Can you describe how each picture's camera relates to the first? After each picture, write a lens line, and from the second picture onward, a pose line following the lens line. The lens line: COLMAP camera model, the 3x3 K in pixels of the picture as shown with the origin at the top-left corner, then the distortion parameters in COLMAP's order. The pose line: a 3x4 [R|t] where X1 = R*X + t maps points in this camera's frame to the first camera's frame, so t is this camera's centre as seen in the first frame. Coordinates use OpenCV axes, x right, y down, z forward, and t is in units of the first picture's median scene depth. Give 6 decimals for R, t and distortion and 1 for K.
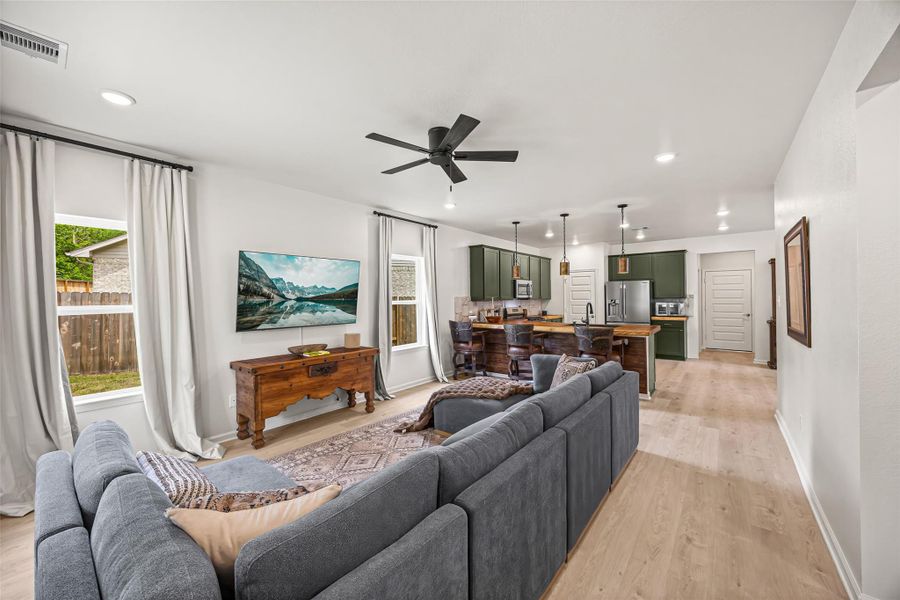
lens RADIAL K [[342.9, 0, 449.7], [0, 342.9, 298.7], [0, 0, 1]] dist [-0.002539, 0.000164]
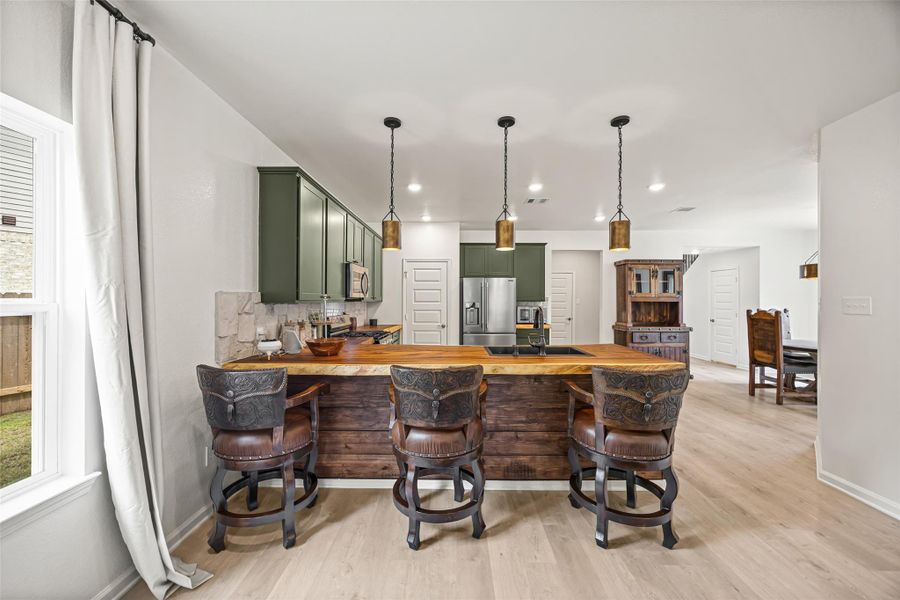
lens RADIAL K [[342.9, 0, 448.6], [0, 342.9, 299.3], [0, 0, 1]] dist [-0.002539, 0.000164]
pose [[0.789814, 0.011782, 0.613233, -0.017610], [-0.008984, 0.999930, -0.007641, 0.004957], [-0.613281, 0.000526, 0.789865, 0.850809]]
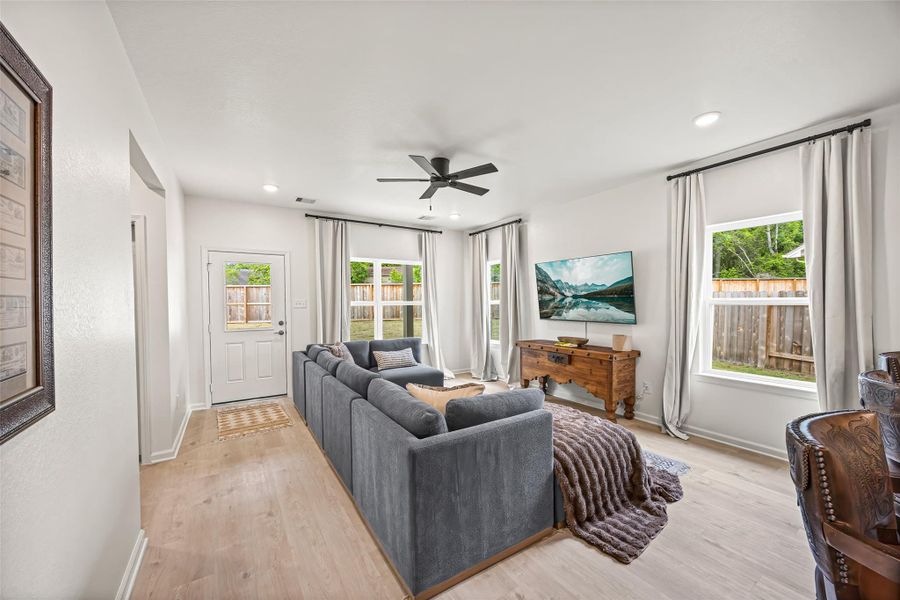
lens RADIAL K [[342.9, 0, 445.8], [0, 342.9, 311.6], [0, 0, 1]] dist [-0.002539, 0.000164]
pose [[-0.319075, 0.036125, -0.947041, 0.721842], [0.004456, 0.999319, 0.036618, 0.007687], [0.947719, 0.007464, -0.319019, 0.883103]]
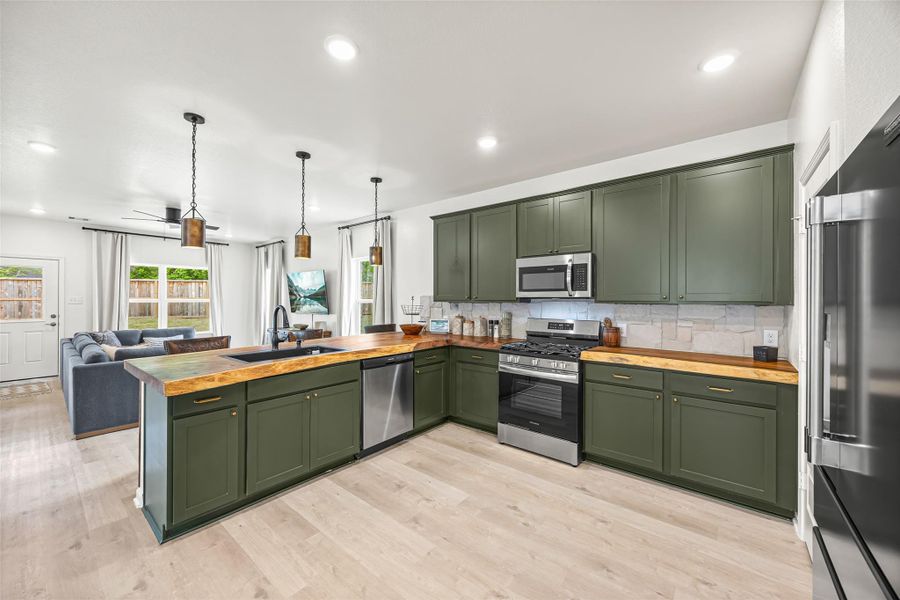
lens RADIAL K [[342.9, 0, 441.0], [0, 342.9, 300.3], [0, 0, 1]] dist [-0.002539, 0.000164]
pose [[-0.014422, 0.010480, -0.999841, 1.164636], [-0.007587, 0.999915, 0.010590, -0.004923], [0.999867, 0.007739, -0.014341, 1.573131]]
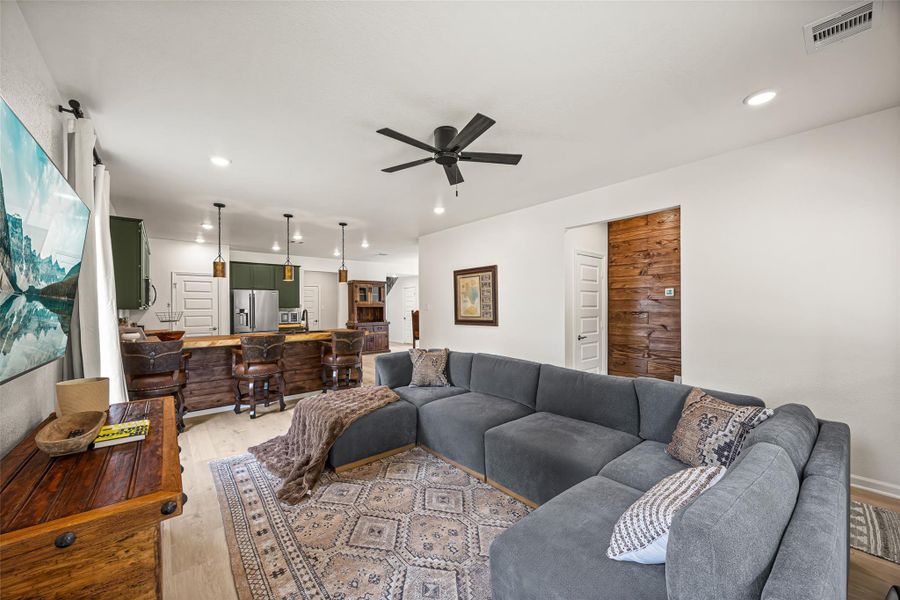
lens RADIAL K [[342.9, 0, 446.6], [0, 342.9, 304.9], [0, 0, 1]] dist [-0.002539, 0.000164]
pose [[0.196578, 0.011577, 0.980420, -0.627993], [0.007723, 0.999881, -0.013356, 0.017449], [-0.980458, 0.010197, 0.196465, 0.493148]]
